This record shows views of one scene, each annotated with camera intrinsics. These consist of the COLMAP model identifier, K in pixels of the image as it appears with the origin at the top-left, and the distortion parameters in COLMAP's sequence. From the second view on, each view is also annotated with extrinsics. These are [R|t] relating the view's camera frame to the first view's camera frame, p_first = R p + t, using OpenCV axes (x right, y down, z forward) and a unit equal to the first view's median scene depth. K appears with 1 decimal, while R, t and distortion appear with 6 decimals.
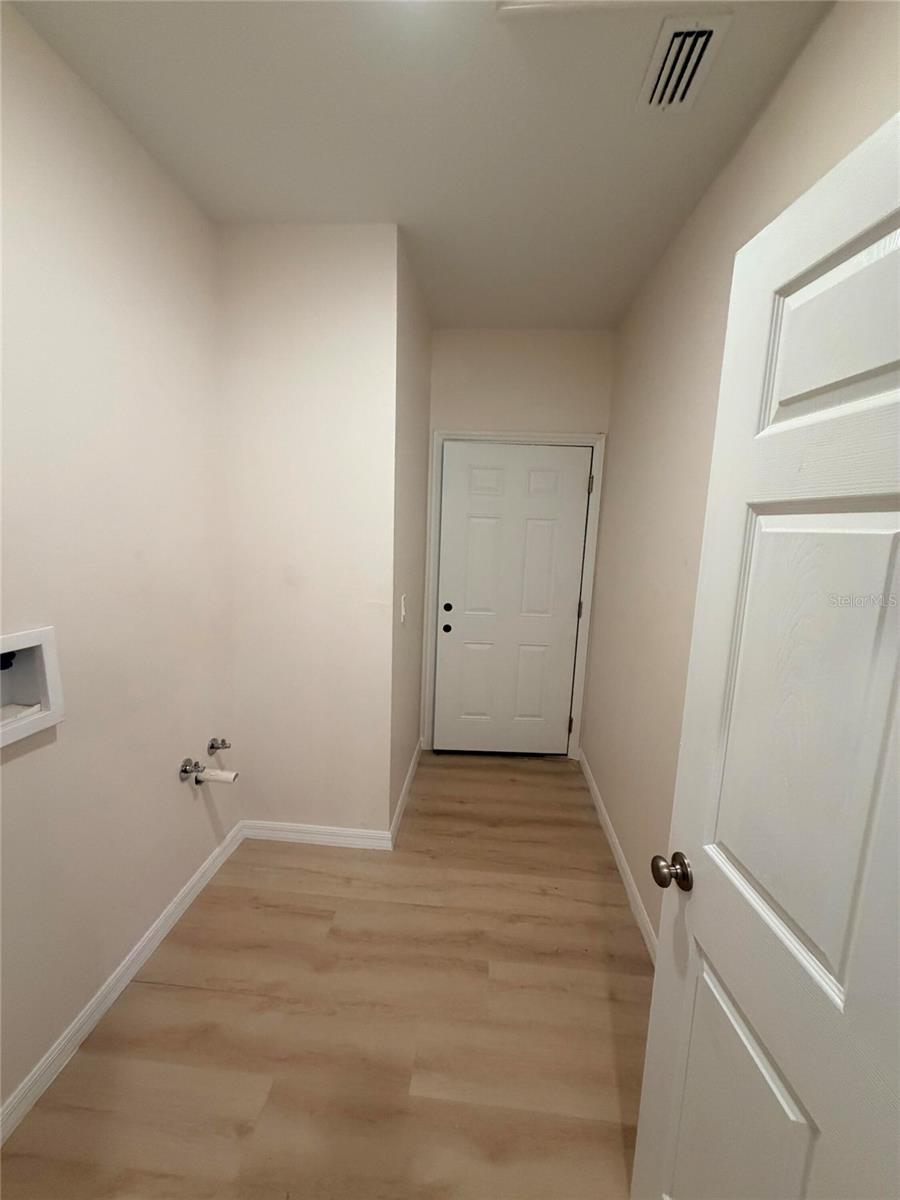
lens RADIAL K [[479.5, 0, 450.2], [0, 479.5, 600.2], [0, 0, 1]] dist [-0.002078, 0.000352]
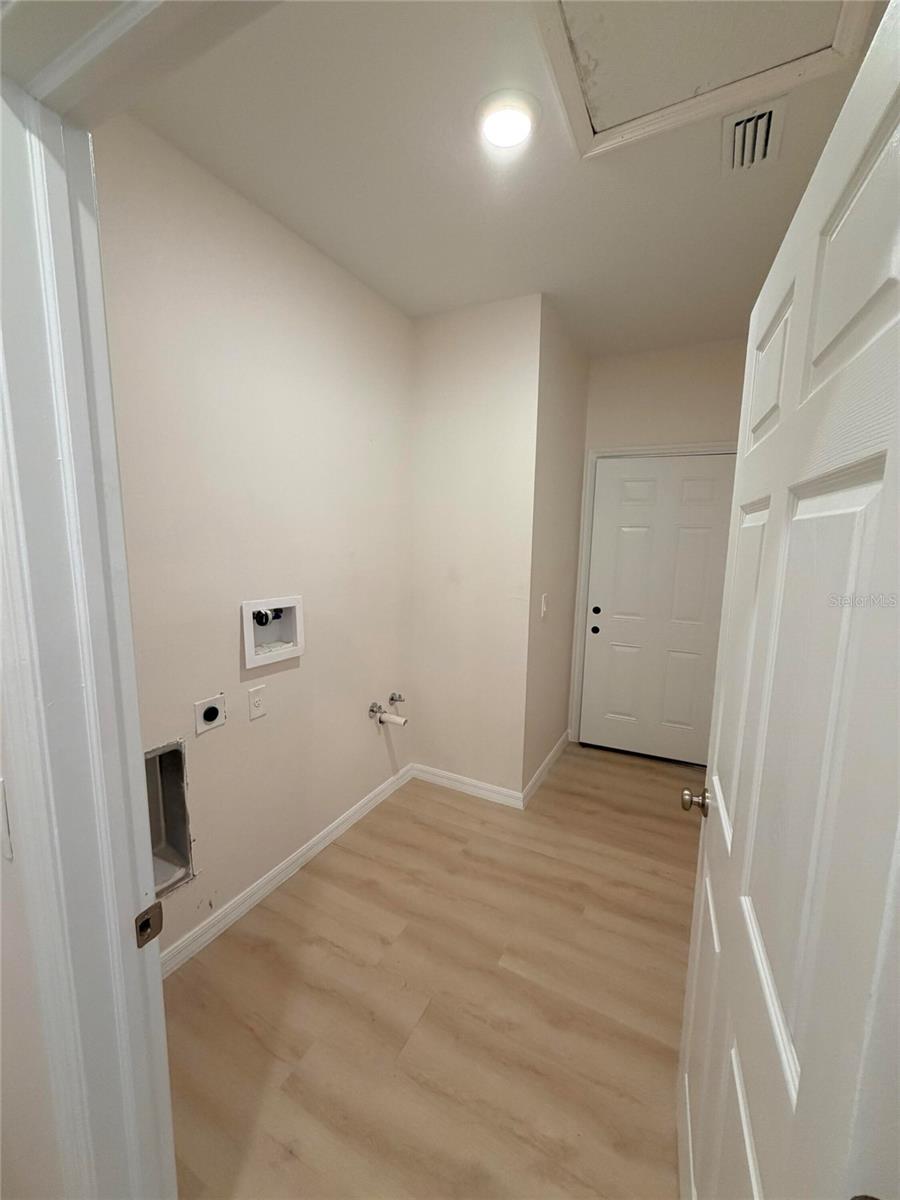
lens RADIAL K [[479.5, 0, 450.2], [0, 479.5, 602.0], [0, 0, 1]] dist [-0.002078, 0.000352]
pose [[0.918271, 0.041169, -0.393806, 0.180359], [-0.051303, 0.998567, -0.015238, 0.045571], [0.392615, 0.034196, 0.919067, -0.195358]]
